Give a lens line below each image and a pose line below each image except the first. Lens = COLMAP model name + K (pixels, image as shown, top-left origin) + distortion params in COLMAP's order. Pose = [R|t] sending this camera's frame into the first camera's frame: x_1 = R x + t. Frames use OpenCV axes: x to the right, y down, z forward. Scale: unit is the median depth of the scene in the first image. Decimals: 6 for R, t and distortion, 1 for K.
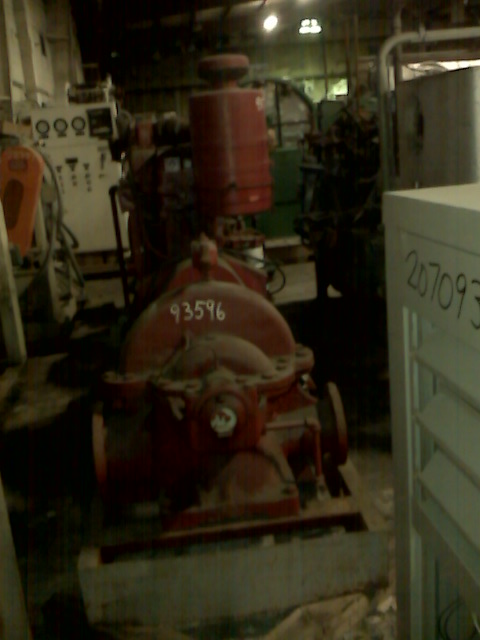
lens RADIAL K [[733.5, 0, 236.6], [0, 733.5, 317.1], [0, 0, 1]] dist [-0.063286, 0.000000]
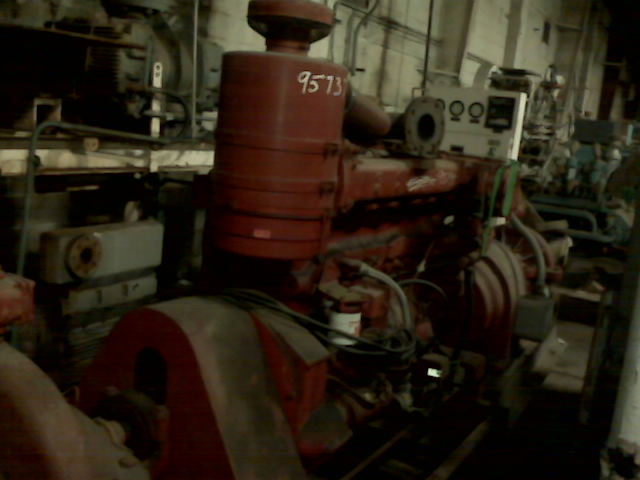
lens RADIAL K [[733.5, 0, 320.1], [0, 733.5, 239.2], [0, 0, 1]] dist [-0.063286, 0.000000]
pose [[0.801984, 0.266936, -0.534385, 0.298627], [-0.312155, 0.950012, 0.006080, -0.139518], [0.509295, 0.161935, 0.845220, 0.407889]]
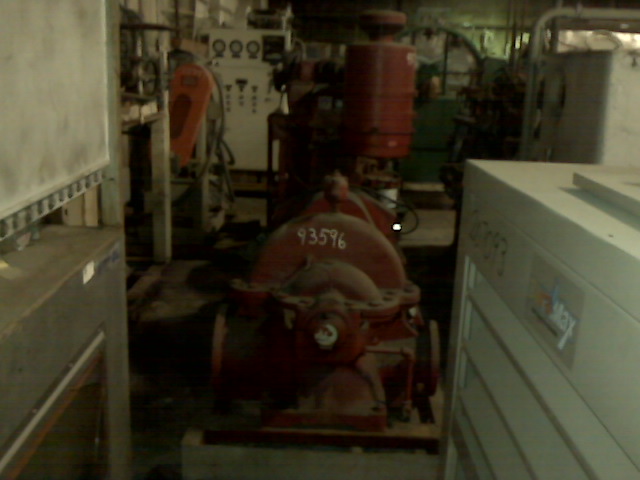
lens RADIAL K [[733.5, 0, 322.4], [0, 733.5, 243.3], [0, 0, 1]] dist [-0.063286, 0.000000]
pose [[0.985153, 0.148694, -0.085814, 0.028244], [-0.149431, 0.988770, -0.002189, 0.001811], [0.084524, 0.014980, 0.996309, -0.073996]]
